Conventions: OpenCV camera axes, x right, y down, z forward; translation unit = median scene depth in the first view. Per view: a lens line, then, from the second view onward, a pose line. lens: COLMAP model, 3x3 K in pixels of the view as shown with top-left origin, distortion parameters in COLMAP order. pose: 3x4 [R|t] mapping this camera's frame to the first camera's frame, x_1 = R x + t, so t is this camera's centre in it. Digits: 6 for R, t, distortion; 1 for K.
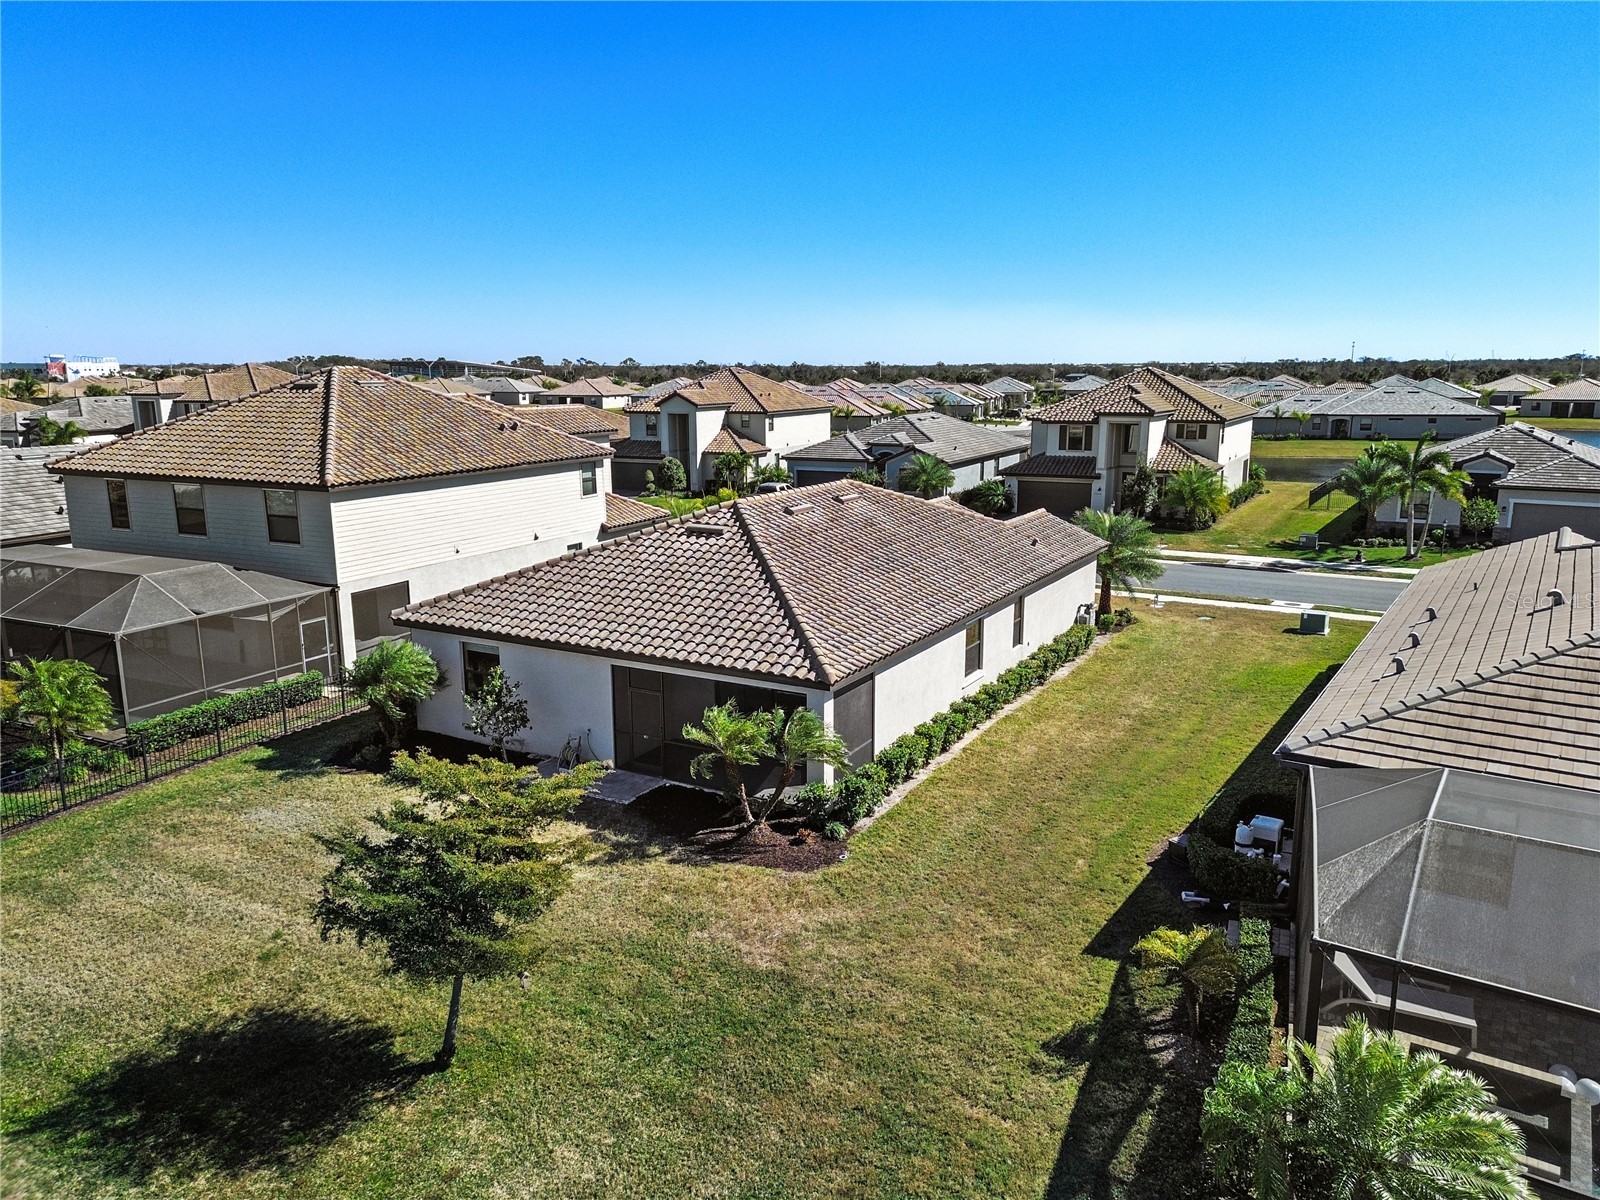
lens RADIAL K [[1129.6, 0, 798.1], [0, 1129.6, 589.6], [0, 0, 1]] dist [0.075652, -0.079158]
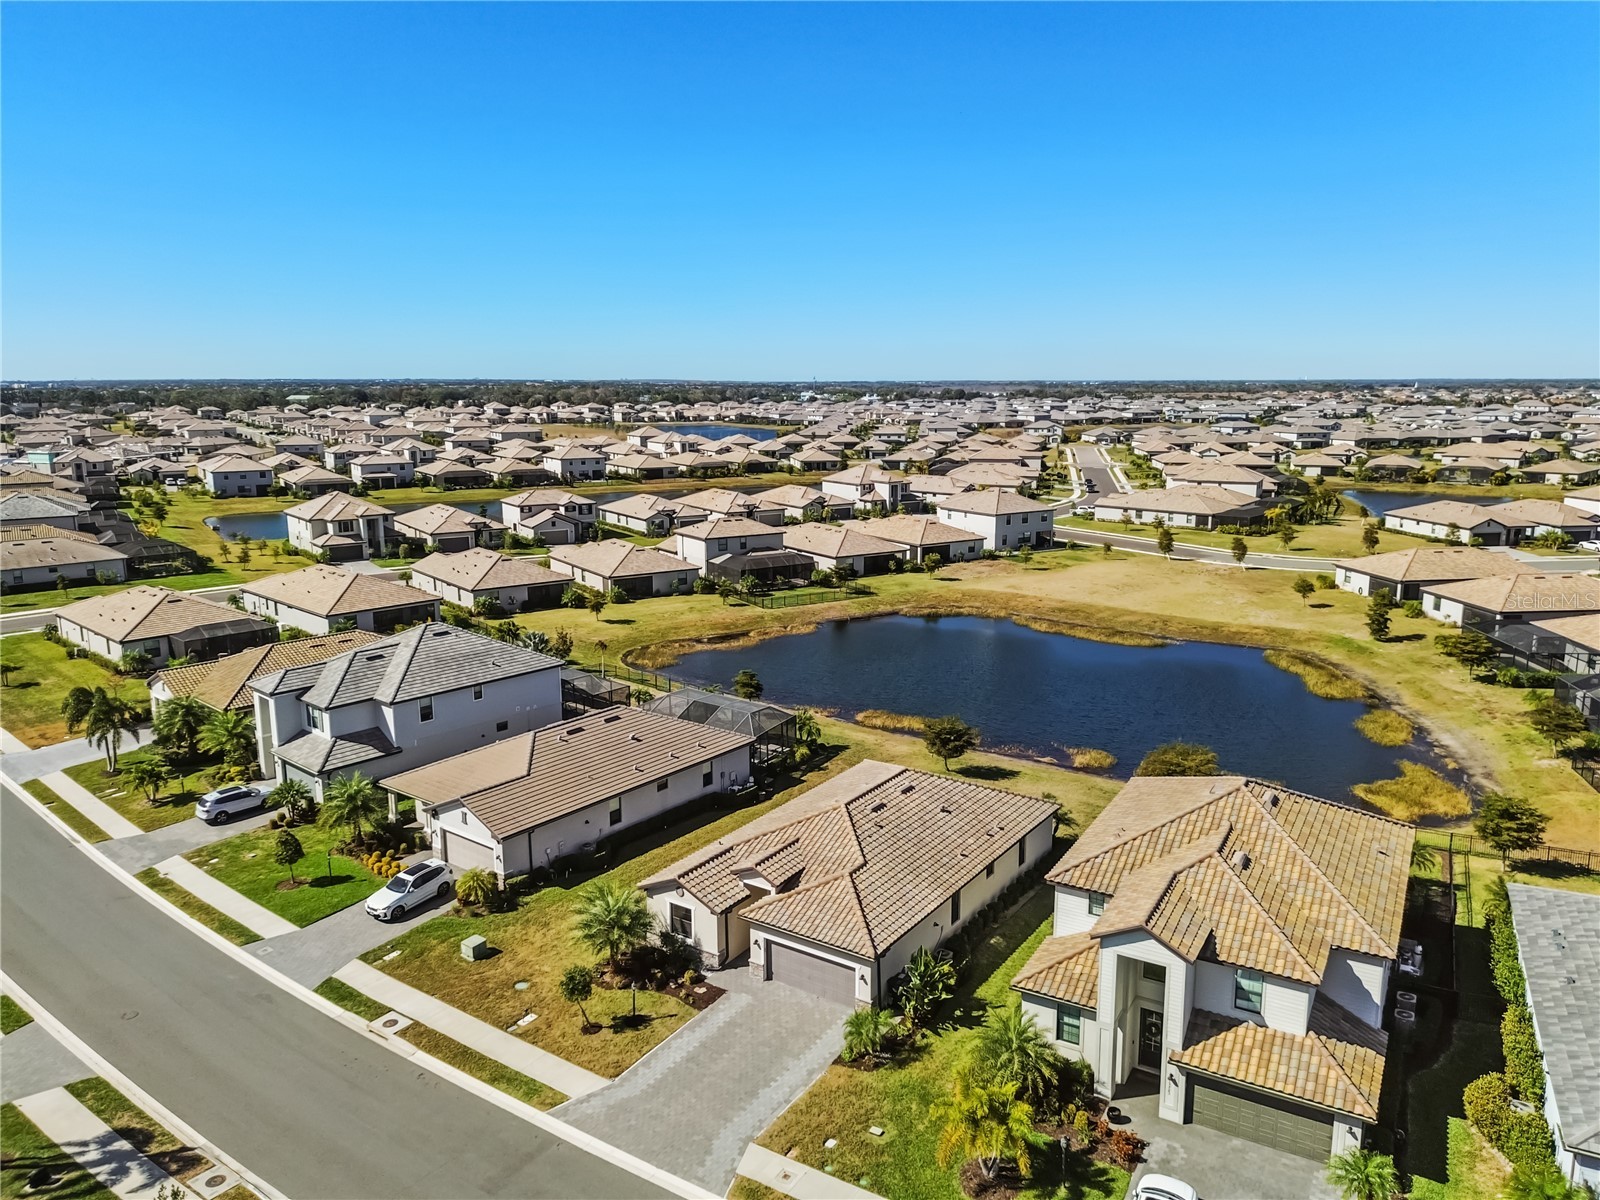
lens RADIAL K [[1129.6, 0, 805.4], [0, 1129.6, 603.5], [0, 0, 1]] dist [0.075652, -0.079158]
pose [[-0.997467, -0.009208, 0.070539, -0.012972], [0.018374, 0.924593, 0.380514, -1.012788], [-0.068723, 0.380846, -0.922081, 2.498836]]
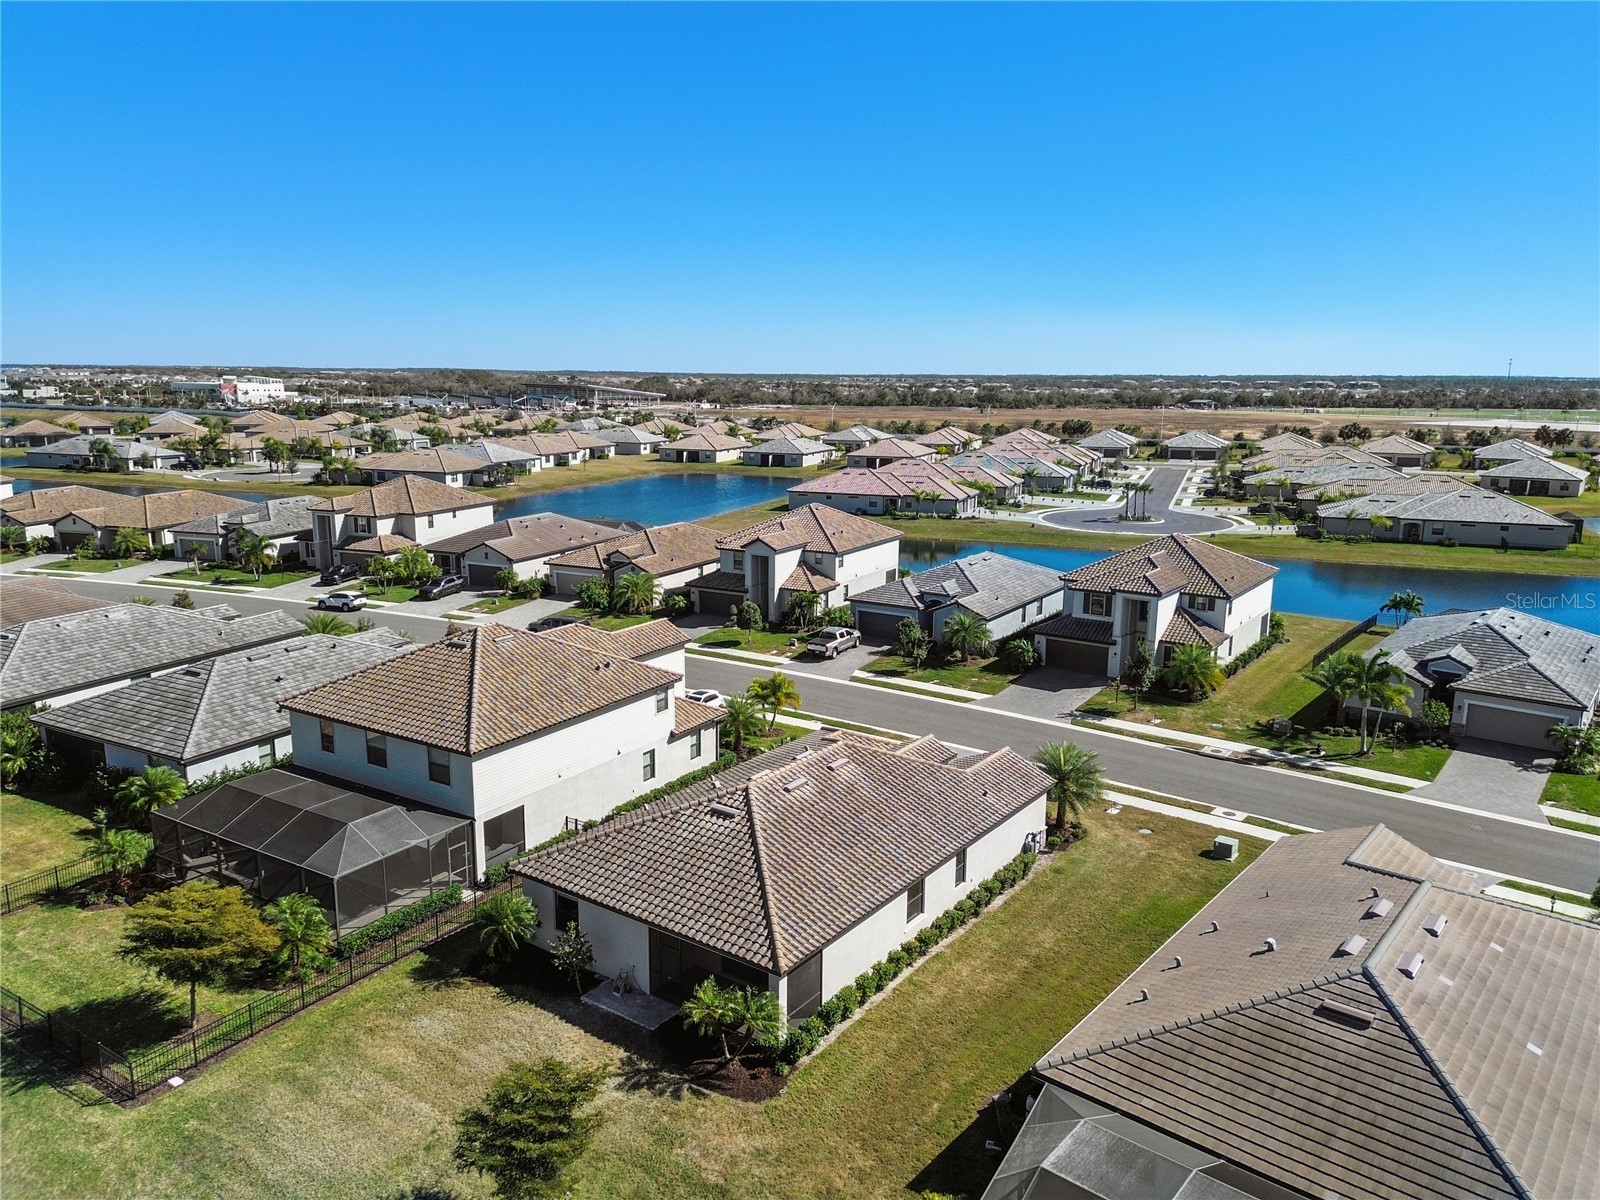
lens RADIAL K [[1129.6, 0, 797.3], [0, 1129.6, 585.1], [0, 0, 1]] dist [0.075652, -0.079158]
pose [[0.994171, 0.030404, -0.103443, 0.131768], [-0.031305, 0.999485, -0.007095, -0.292327], [0.103174, 0.010292, 0.994610, -0.367025]]
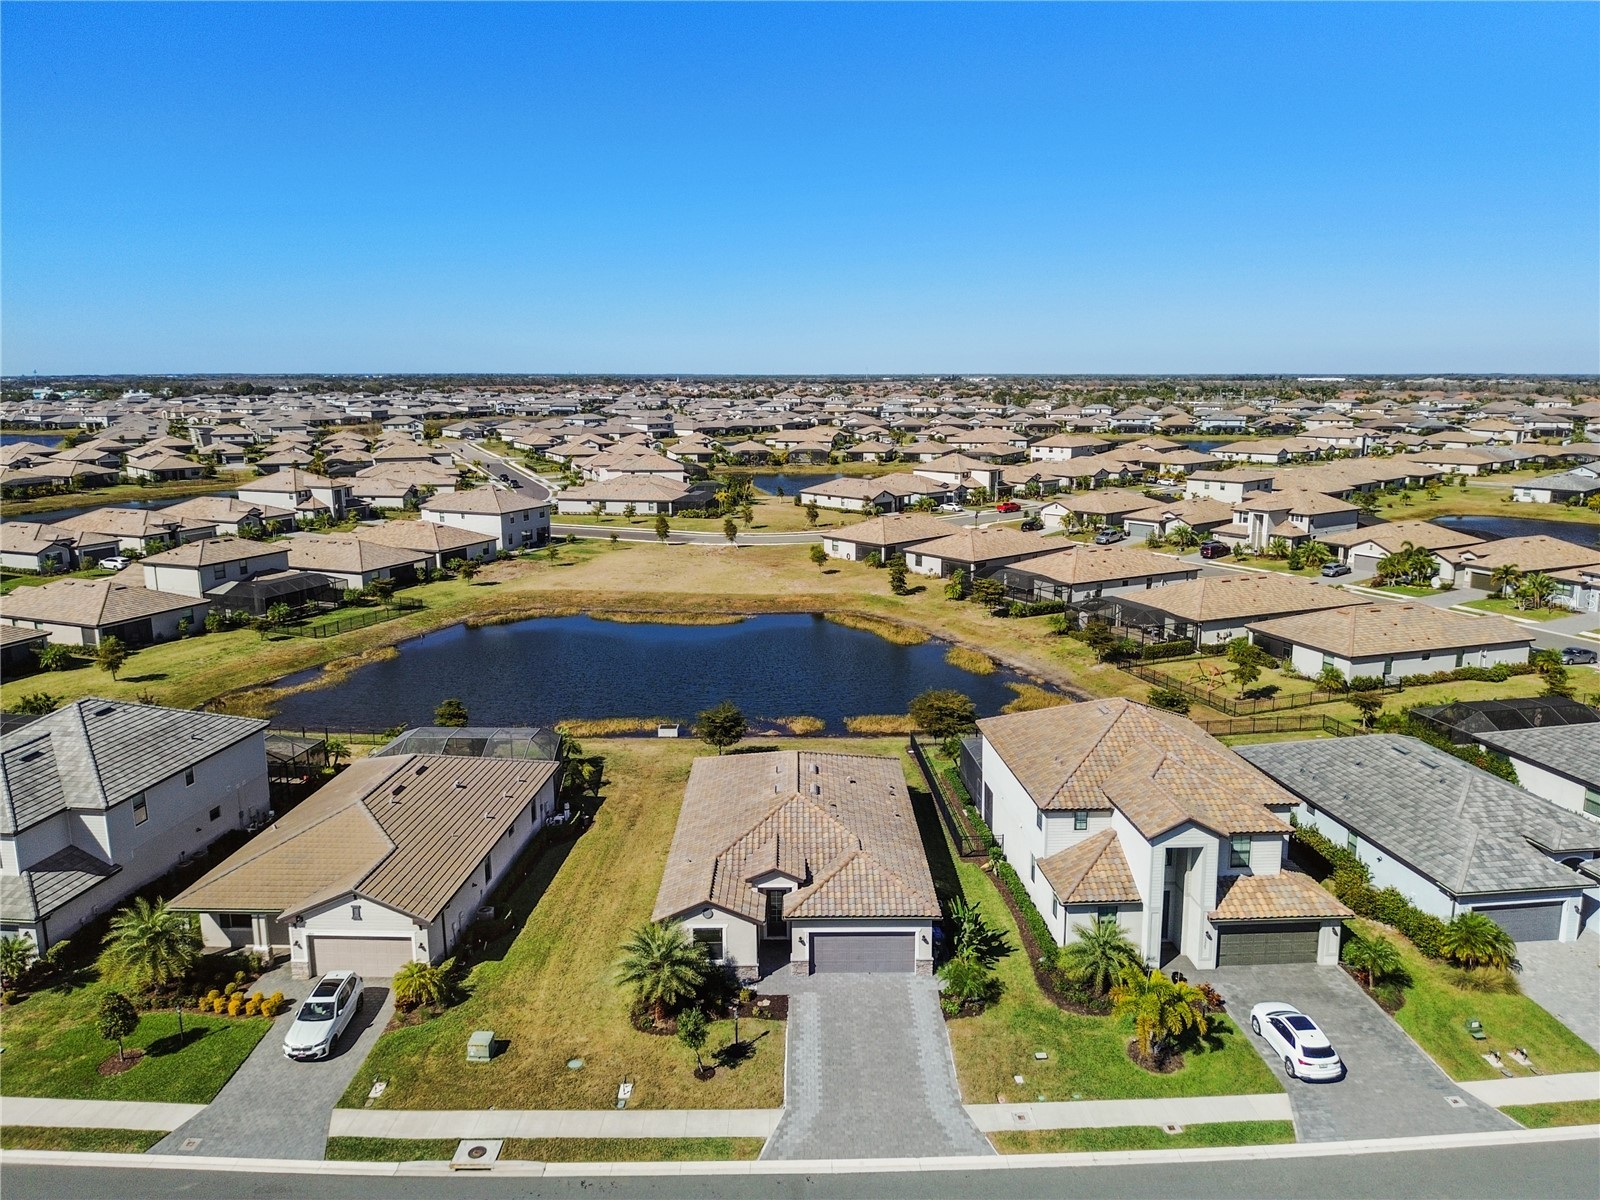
lens RADIAL K [[1129.6, 0, 800.8], [0, 1129.6, 595.7], [0, 0, 1]] dist [0.075652, -0.079158]
pose [[-0.864316, 0.104092, -0.492060, 0.847304], [-0.090585, 0.930132, 0.355877, -0.990003], [0.494725, 0.352164, -0.794499, 2.326315]]
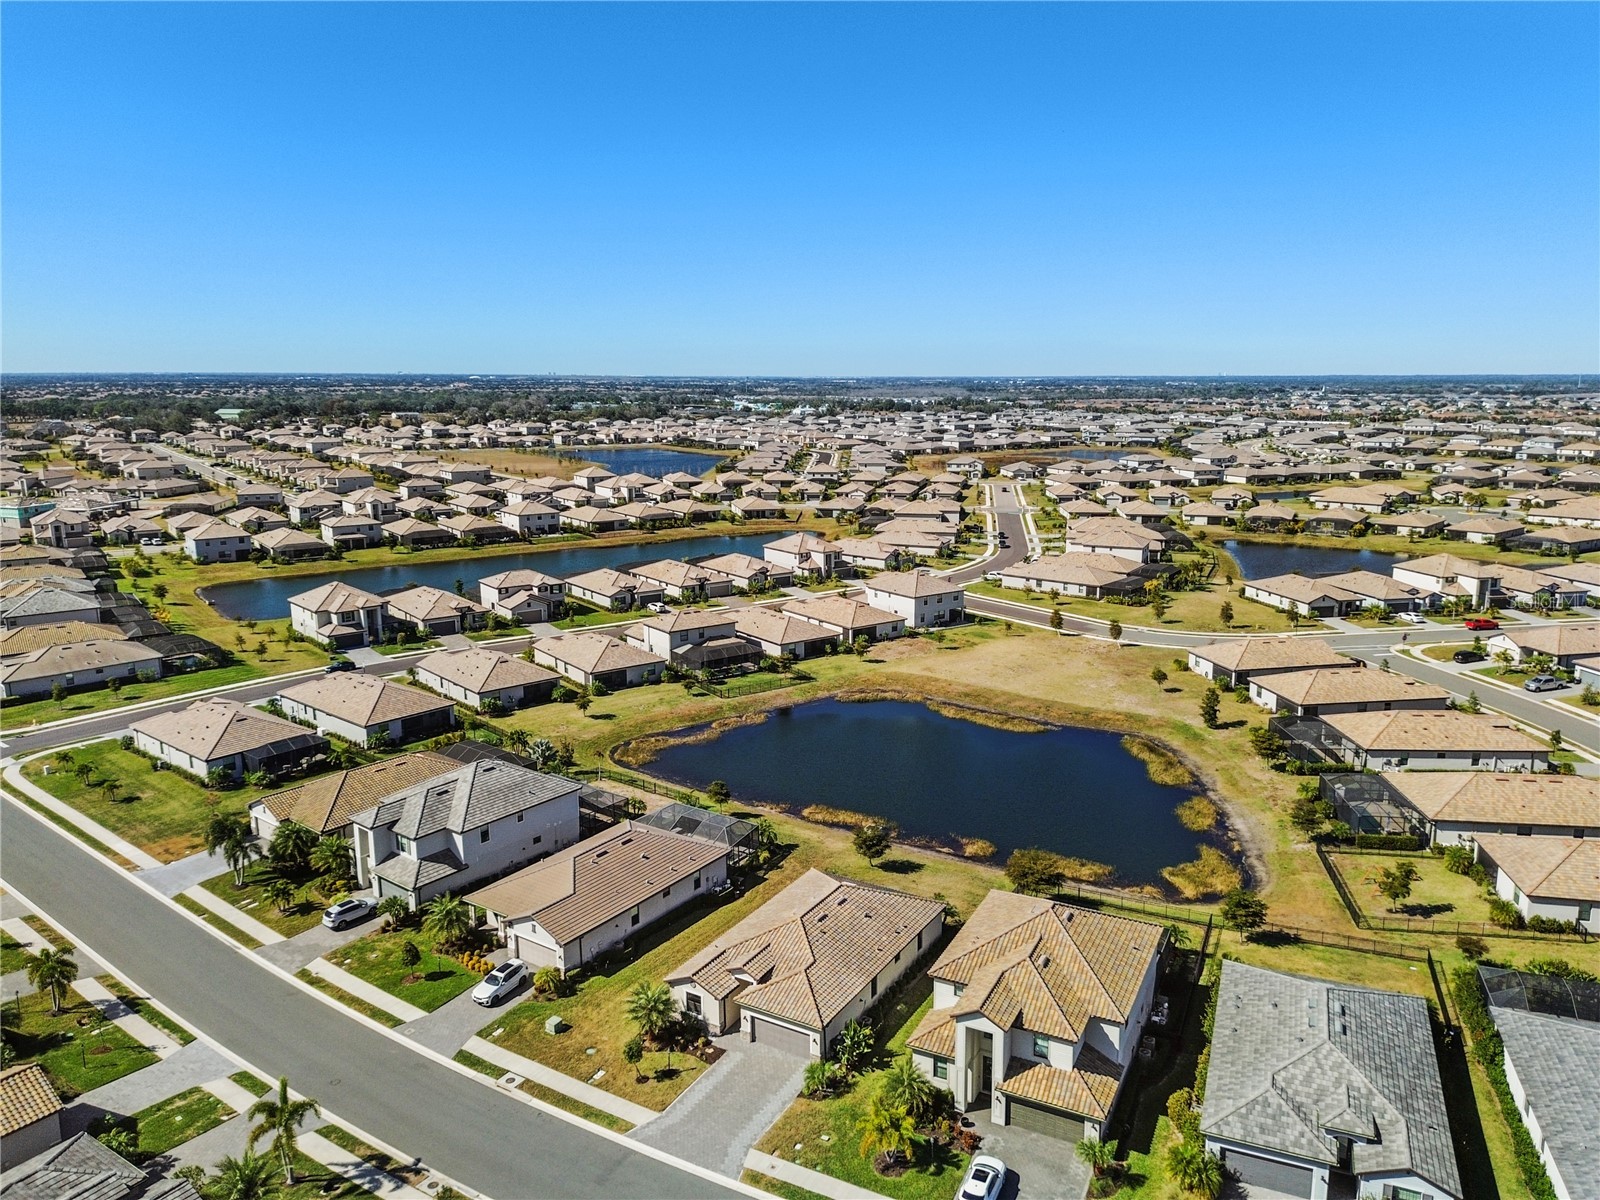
lens RADIAL K [[1129.6, 0, 810.3], [0, 1129.6, 603.5], [0, 0, 1]] dist [0.075652, -0.079158]
pose [[-0.999956, 0.003299, 0.008750, -0.002253], [0.006417, 0.922687, 0.385497, -1.702161], [-0.006802, 0.385536, -0.922668, 3.105886]]
